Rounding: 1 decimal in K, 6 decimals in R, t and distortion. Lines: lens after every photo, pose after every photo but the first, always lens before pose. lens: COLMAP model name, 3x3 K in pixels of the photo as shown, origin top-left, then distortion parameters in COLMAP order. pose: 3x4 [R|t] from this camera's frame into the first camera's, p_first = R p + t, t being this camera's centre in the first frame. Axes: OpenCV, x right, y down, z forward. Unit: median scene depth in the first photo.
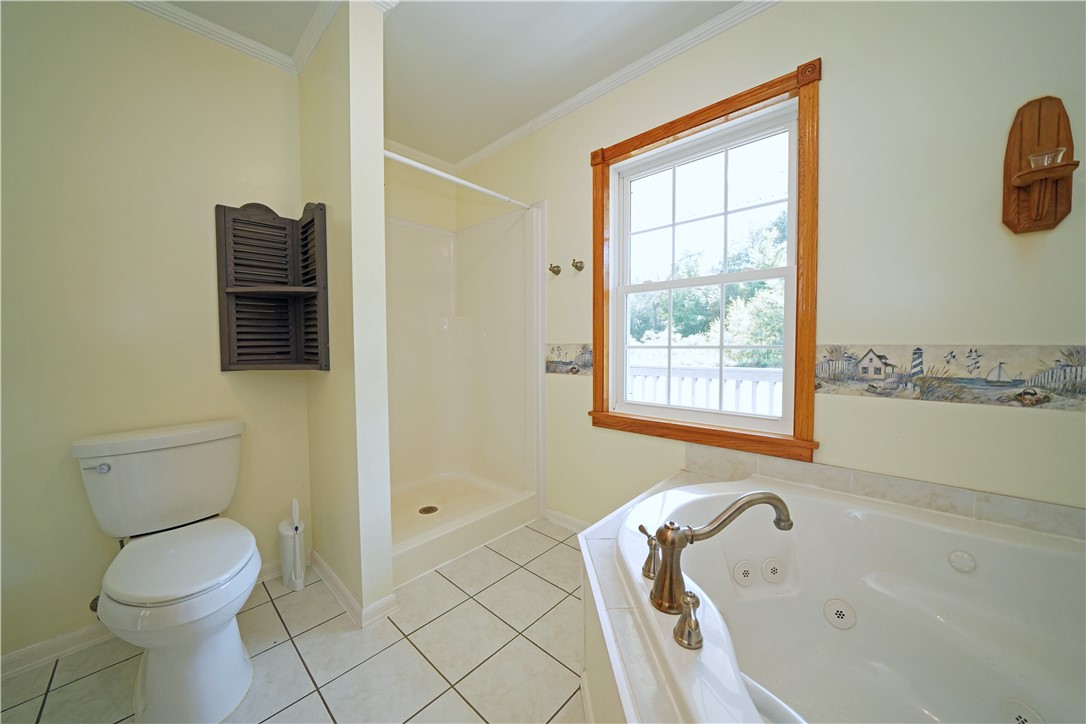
lens RADIAL K [[379.8, 0, 517.0], [0, 379.8, 357.8], [0, 0, 1]] dist [-0.011564, 0.000394]
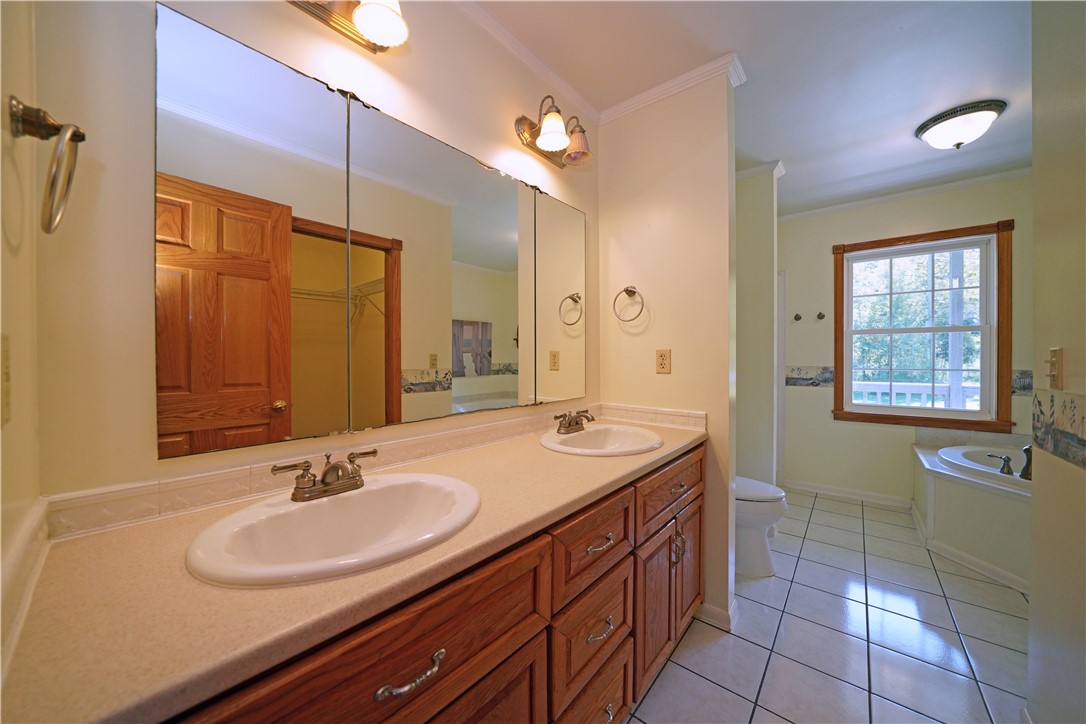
lens RADIAL K [[379.8, 0, 537.0], [0, 379.8, 362.5], [0, 0, 1]] dist [-0.011564, 0.000394]
pose [[0.998320, 0.008491, 0.057313, -1.456930], [-0.006814, 0.999545, -0.029385, -0.000508], [-0.057536, 0.028945, 0.997924, -0.621600]]
